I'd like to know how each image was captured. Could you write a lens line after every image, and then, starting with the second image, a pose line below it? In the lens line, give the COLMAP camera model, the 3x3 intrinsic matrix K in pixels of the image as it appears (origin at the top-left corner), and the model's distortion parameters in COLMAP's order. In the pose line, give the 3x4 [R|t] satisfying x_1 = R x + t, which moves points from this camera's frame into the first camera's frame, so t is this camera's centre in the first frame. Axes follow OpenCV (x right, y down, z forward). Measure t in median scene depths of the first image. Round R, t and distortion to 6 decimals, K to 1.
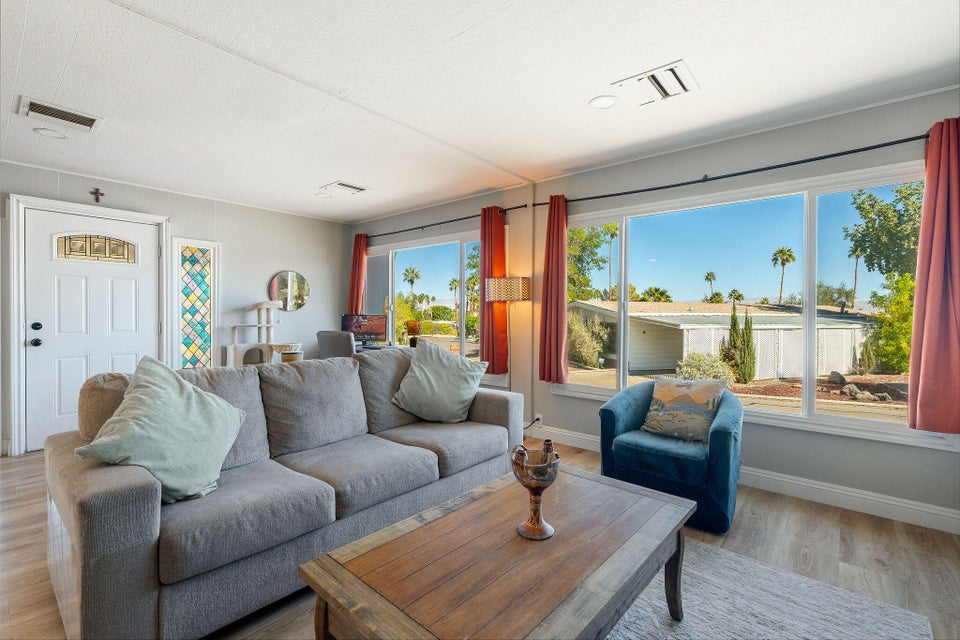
lens RADIAL K [[430.4, 0, 483.8], [0, 430.4, 317.8], [0, 0, 1]] dist [-0.010197, 0.002997]
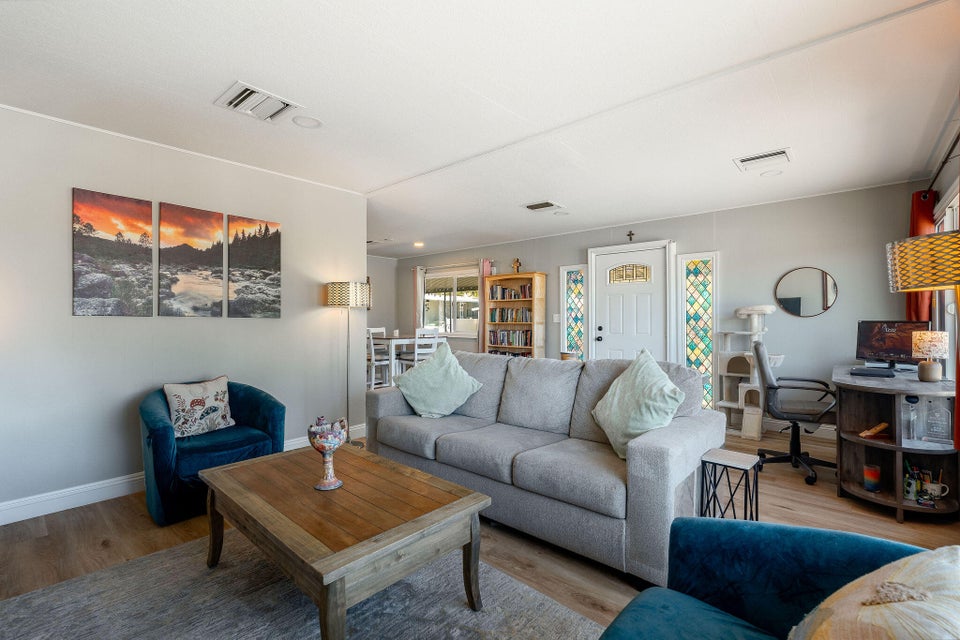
lens RADIAL K [[430.4, 0, 473.8], [0, 430.4, 316.0], [0, 0, 1]] dist [-0.010197, 0.002997]
pose [[-0.038778, -0.013205, -0.999161, 0.451978], [-0.007393, 0.999889, -0.012927, -0.002375], [0.999220, 0.006885, -0.038872, 0.475139]]
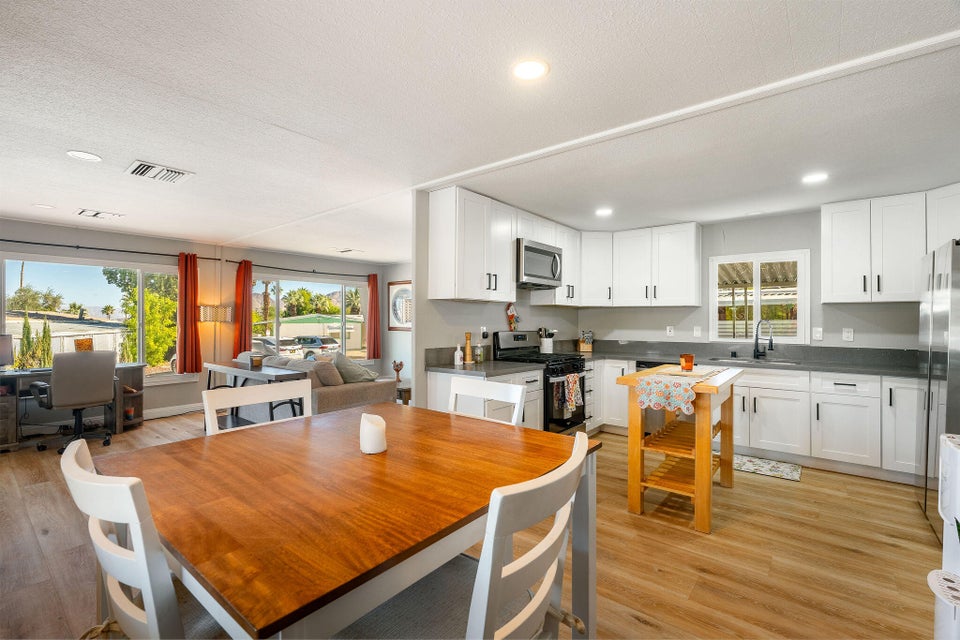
lens RADIAL K [[430.4, 0, 483.5], [0, 430.4, 320.3], [0, 0, 1]] dist [-0.010197, 0.002997]
pose [[-0.027415, -0.007793, 0.999594, -1.311616], [0.008507, 0.999932, 0.008029, -0.040680], [-0.999588, 0.008724, -0.027347, 0.078078]]
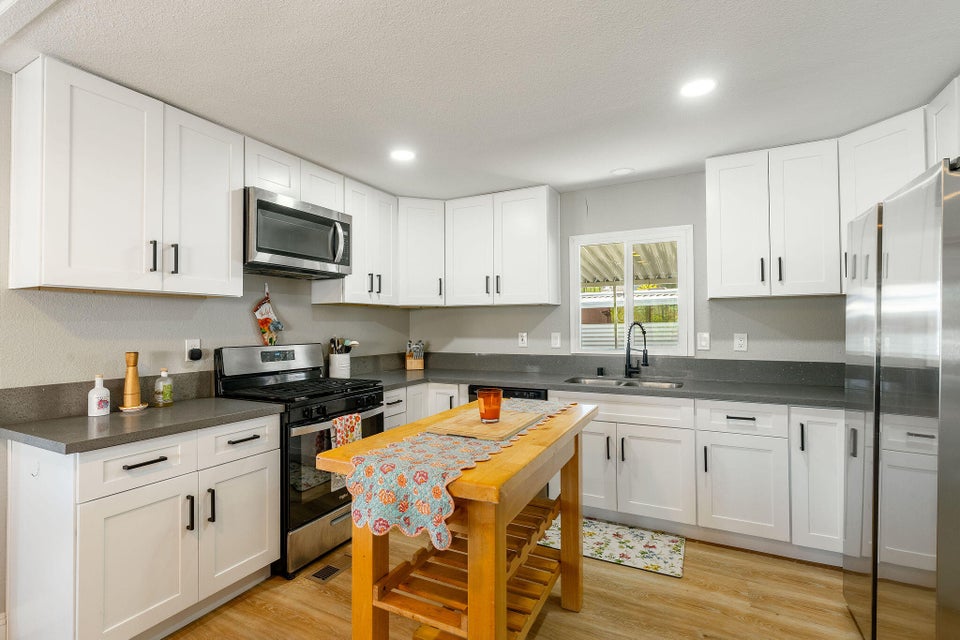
lens RADIAL K [[430.4, 0, 487.2], [0, 430.4, 323.1], [0, 0, 1]] dist [-0.010197, 0.002997]
pose [[-0.228951, -0.001840, 0.973436, -0.977899], [0.017902, 0.999821, 0.006100, -0.036617], [-0.973273, 0.018823, -0.228878, -0.190777]]
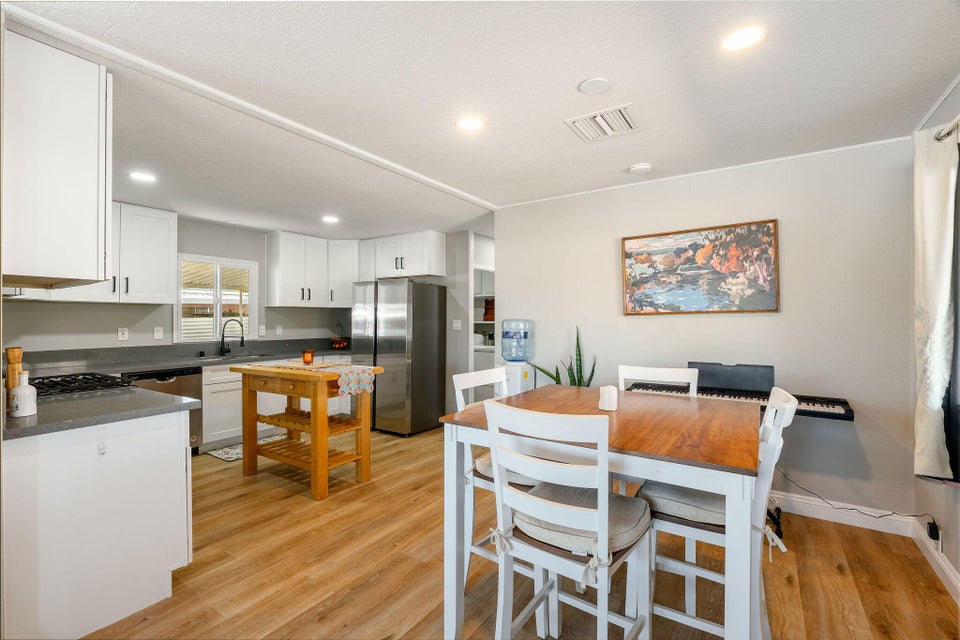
lens RADIAL K [[430.4, 0, 477.9], [0, 430.4, 318.4], [0, 0, 1]] dist [-0.010197, 0.002997]
pose [[-0.993294, -0.002036, -0.115602, -0.841238], [-0.002875, 0.999971, 0.007086, -0.040848], [0.115584, 0.007370, -0.993270, 0.554489]]
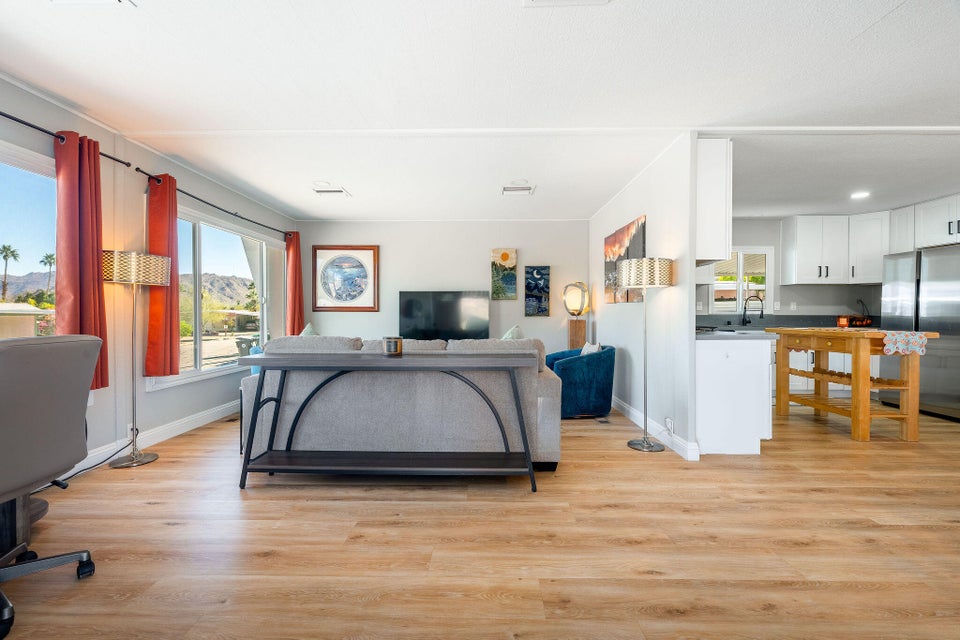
lens RADIAL K [[430.4, 0, 474.9], [0, 430.4, 317.8], [0, 0, 1]] dist [-0.010197, 0.002997]
pose [[-0.637202, -0.013016, 0.770587, -0.821266], [0.003259, 0.999803, 0.019583, 0.009043], [-0.770690, 0.014990, -0.637034, 0.899490]]
